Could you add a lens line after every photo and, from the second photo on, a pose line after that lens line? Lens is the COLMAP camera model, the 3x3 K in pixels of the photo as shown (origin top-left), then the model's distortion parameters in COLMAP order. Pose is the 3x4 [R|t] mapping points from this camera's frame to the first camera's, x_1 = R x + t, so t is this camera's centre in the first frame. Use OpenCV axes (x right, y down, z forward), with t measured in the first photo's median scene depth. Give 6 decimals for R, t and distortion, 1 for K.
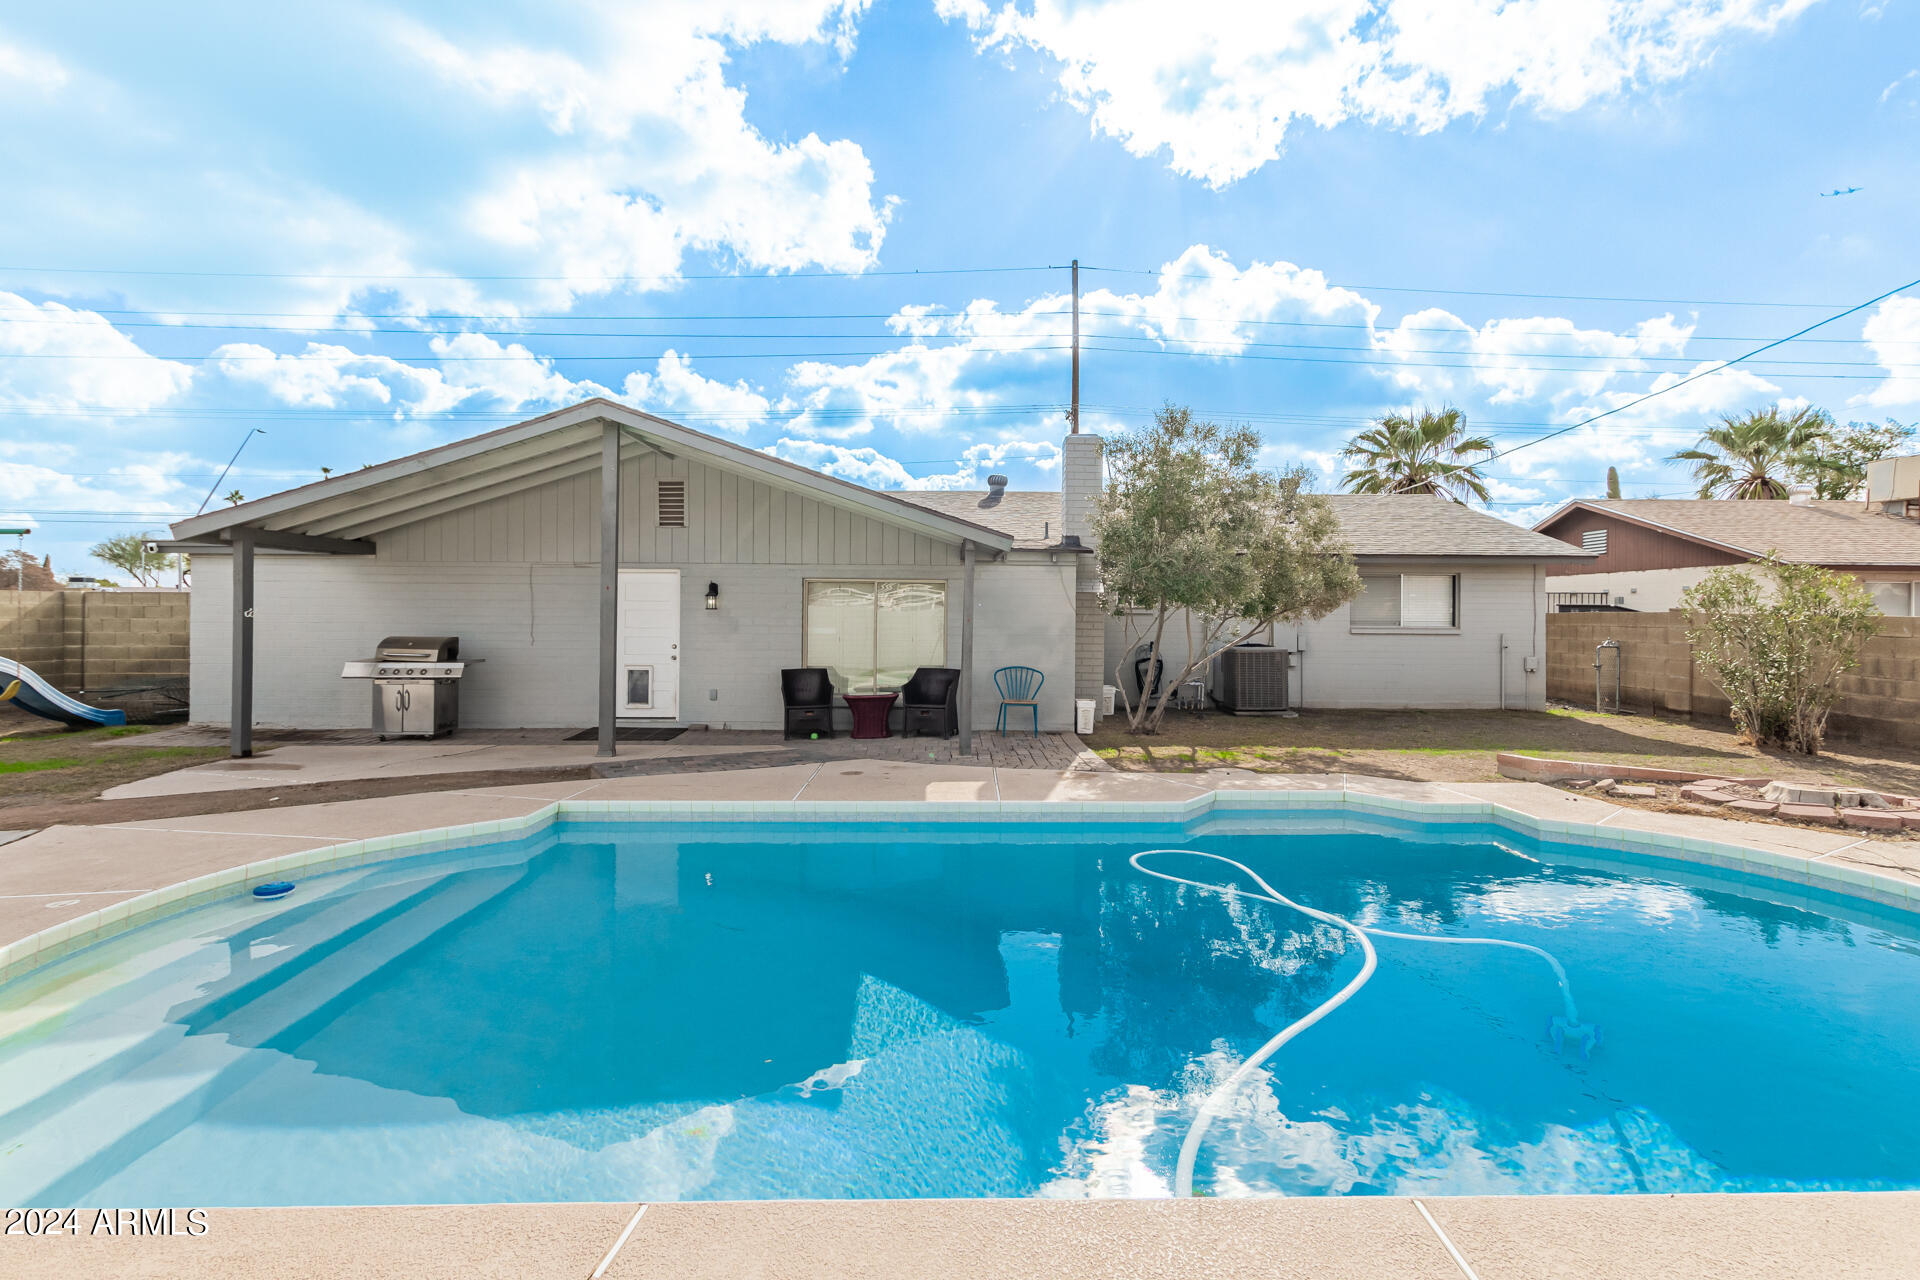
lens RADIAL K [[868.5, 0, 959.5], [0, 868.5, 608.3], [0, 0, 1]] dist [0.003725, 0.000577]
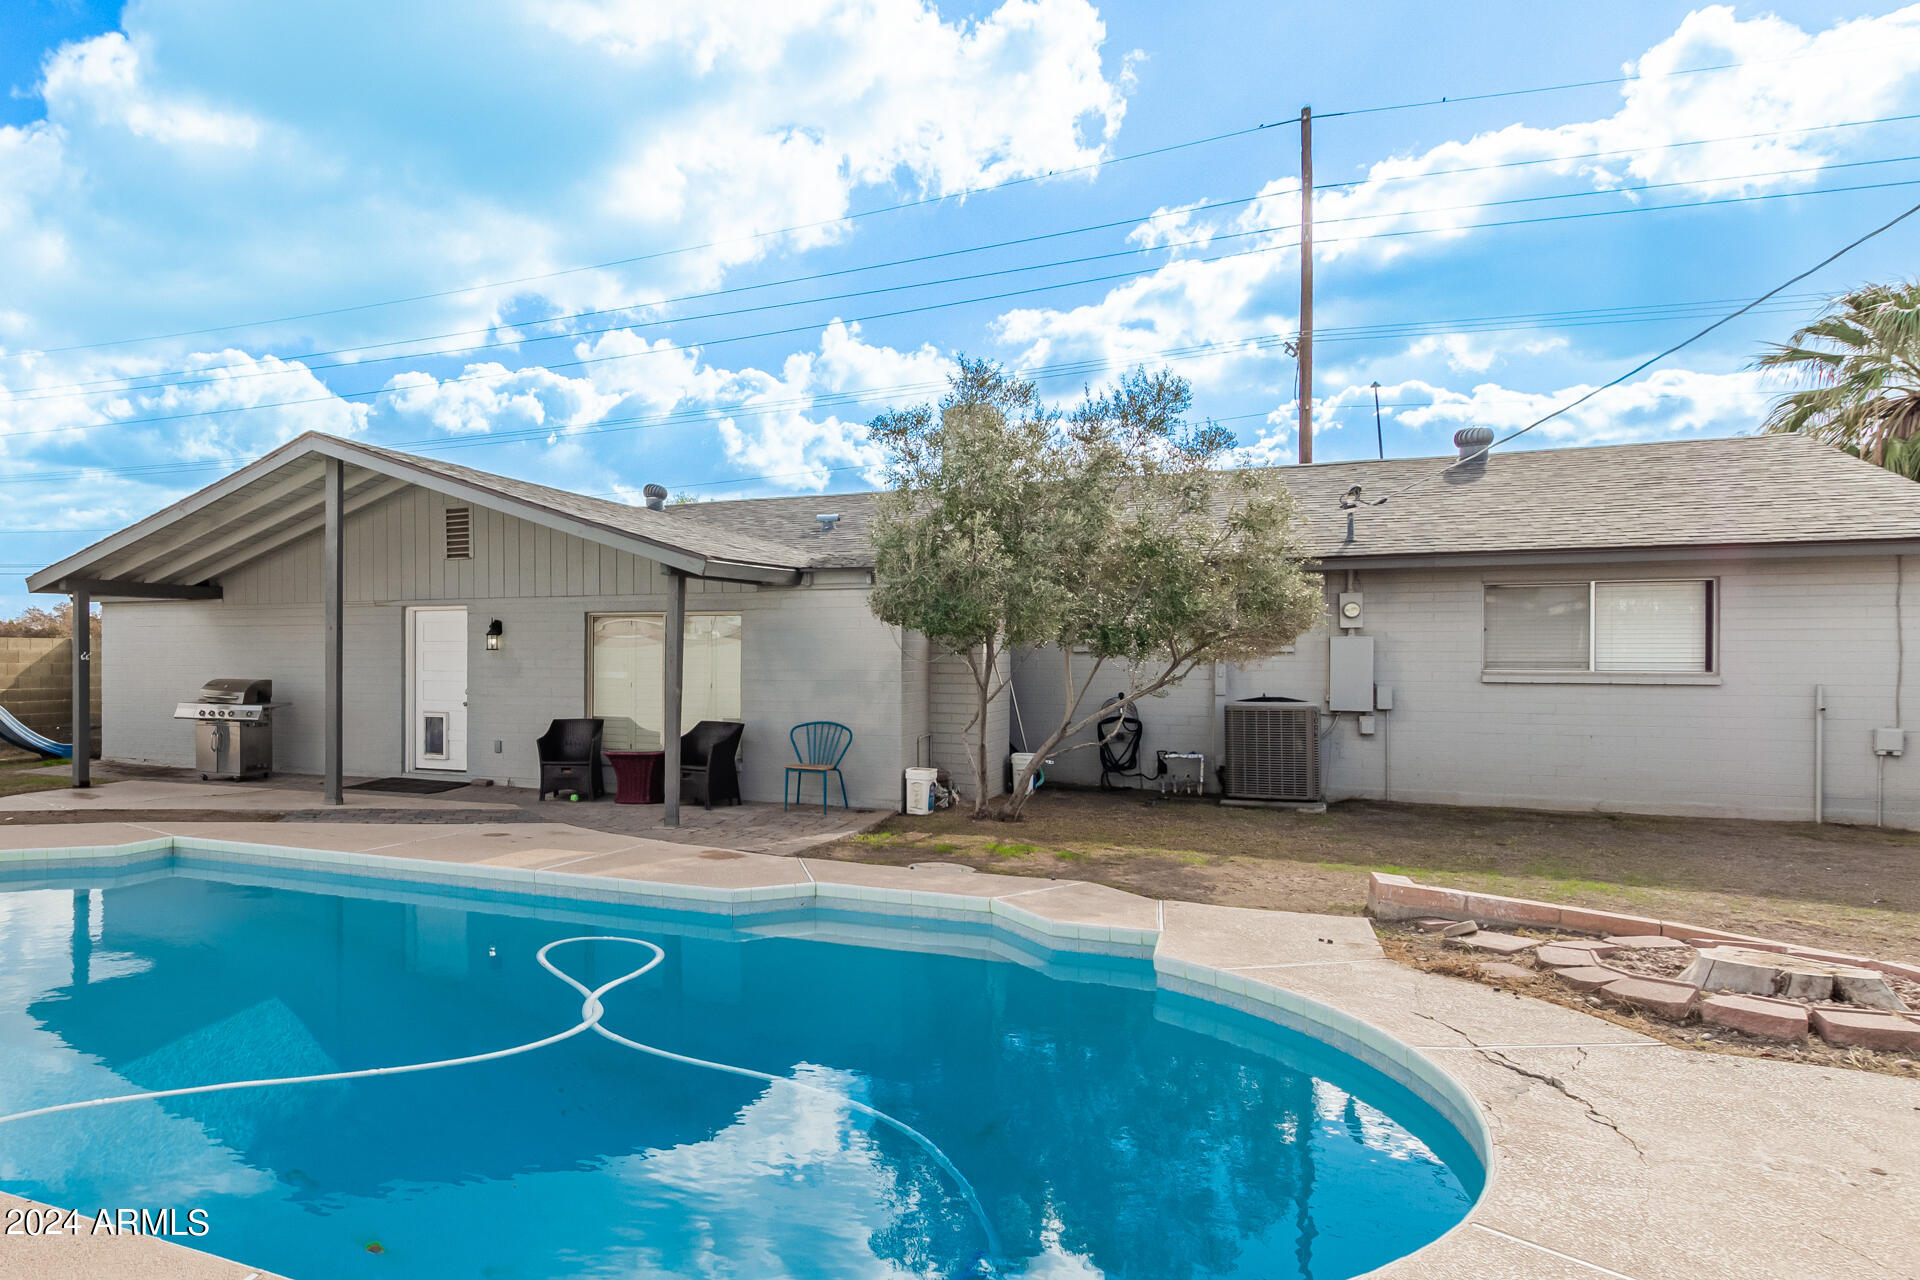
lens RADIAL K [[1298.2, 0, 960.0], [0, 1298.2, 640.0], [0, 0, 1]] dist [0.012587, 0.001484]
pose [[0.888752, -0.010632, -0.458265, 0.360429], [0.007436, 0.999934, -0.008776, 0.002969], [0.458328, 0.004392, 0.888772, 0.016966]]
